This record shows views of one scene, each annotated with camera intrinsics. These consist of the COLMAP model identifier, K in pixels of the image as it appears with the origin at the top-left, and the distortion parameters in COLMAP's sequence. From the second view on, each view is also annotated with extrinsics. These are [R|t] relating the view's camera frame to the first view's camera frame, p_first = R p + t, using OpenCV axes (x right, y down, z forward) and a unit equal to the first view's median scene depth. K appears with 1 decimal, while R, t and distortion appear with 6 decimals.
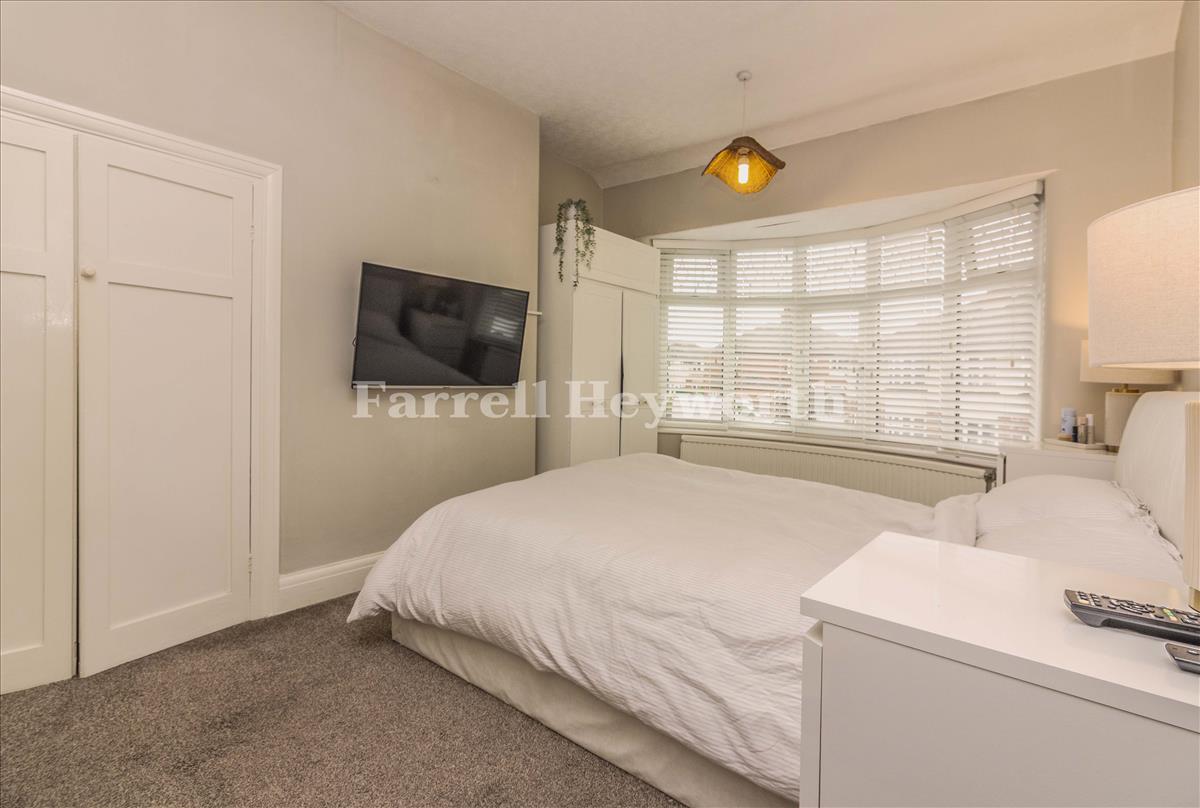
lens RADIAL K [[558.1, 0, 600.0], [0, 558.1, 404.0], [0, 0, 1]] dist [0.000463, -0.010929]
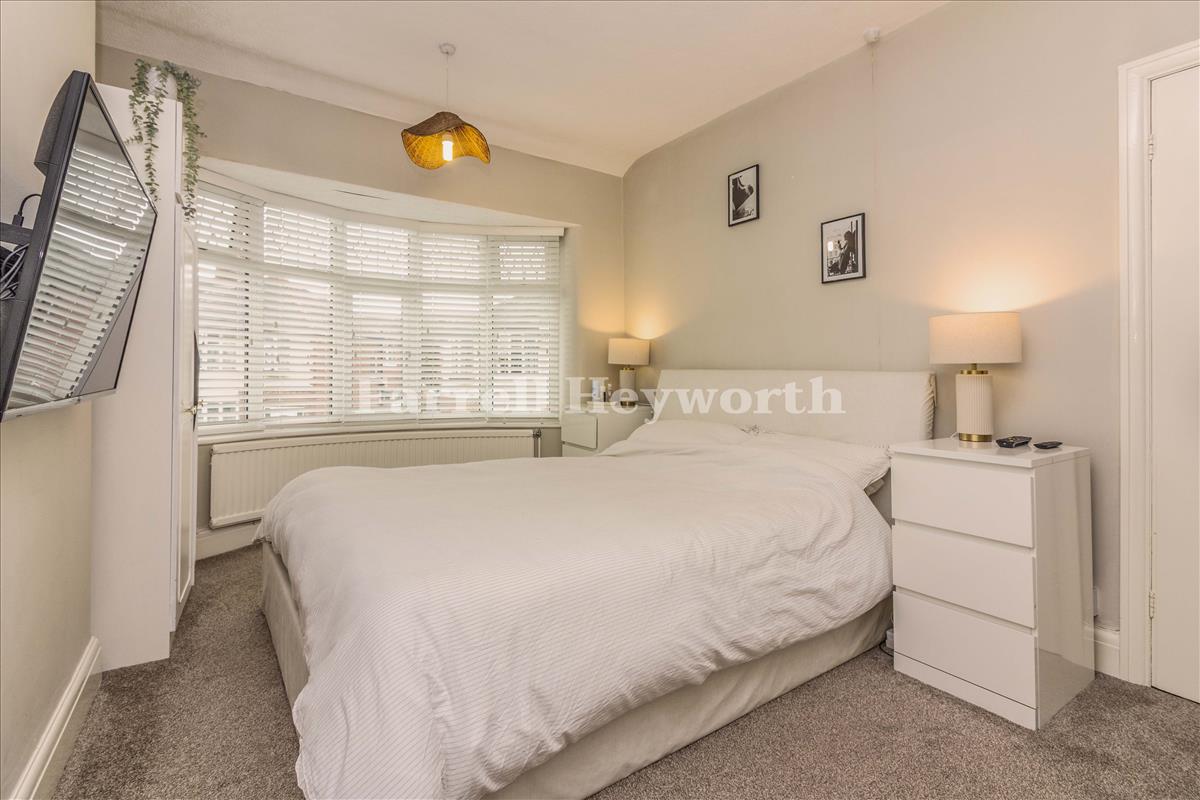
lens RADIAL K [[556.4, 0, 600.0], [0, 556.4, 368.3], [0, 0, 1]] dist [0.001081, -0.000066]
pose [[0.275699, -0.024933, 0.960921, -0.593875], [0.043194, 0.998975, 0.013528, -0.044580], [-0.960273, 0.037777, 0.276493, 0.497547]]
